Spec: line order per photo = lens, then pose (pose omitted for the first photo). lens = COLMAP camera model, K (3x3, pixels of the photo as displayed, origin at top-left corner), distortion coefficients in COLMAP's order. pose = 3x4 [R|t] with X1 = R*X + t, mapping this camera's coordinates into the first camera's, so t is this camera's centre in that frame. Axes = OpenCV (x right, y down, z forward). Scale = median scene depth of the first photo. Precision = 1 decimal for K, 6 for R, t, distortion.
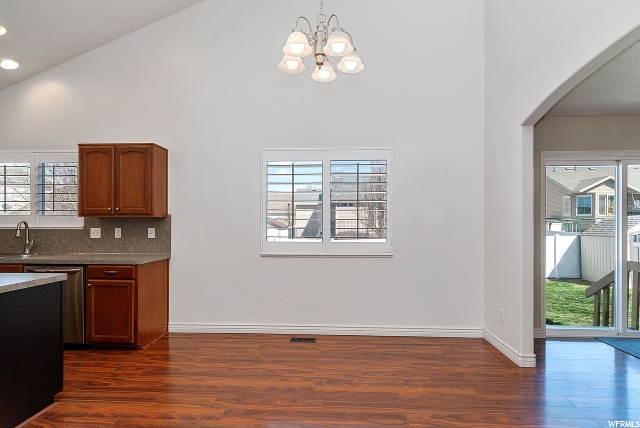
lens RADIAL K [[346.3, 0, 322.2], [0, 346.3, 222.8], [0, 0, 1]] dist [0.000473, -0.000480]
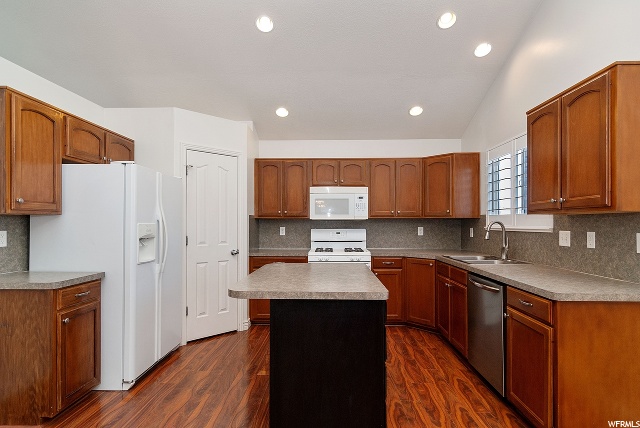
lens RADIAL K [[346.3, 0, 322.2], [0, 346.3, 222.8], [0, 0, 1]] dist [0.000473, -0.000480]
pose [[0.012680, -0.001653, -0.999918, 0.001833], [0.001425, 0.999998, -0.001635, -0.000196], [0.999919, -0.001405, 0.012682, 0.575274]]
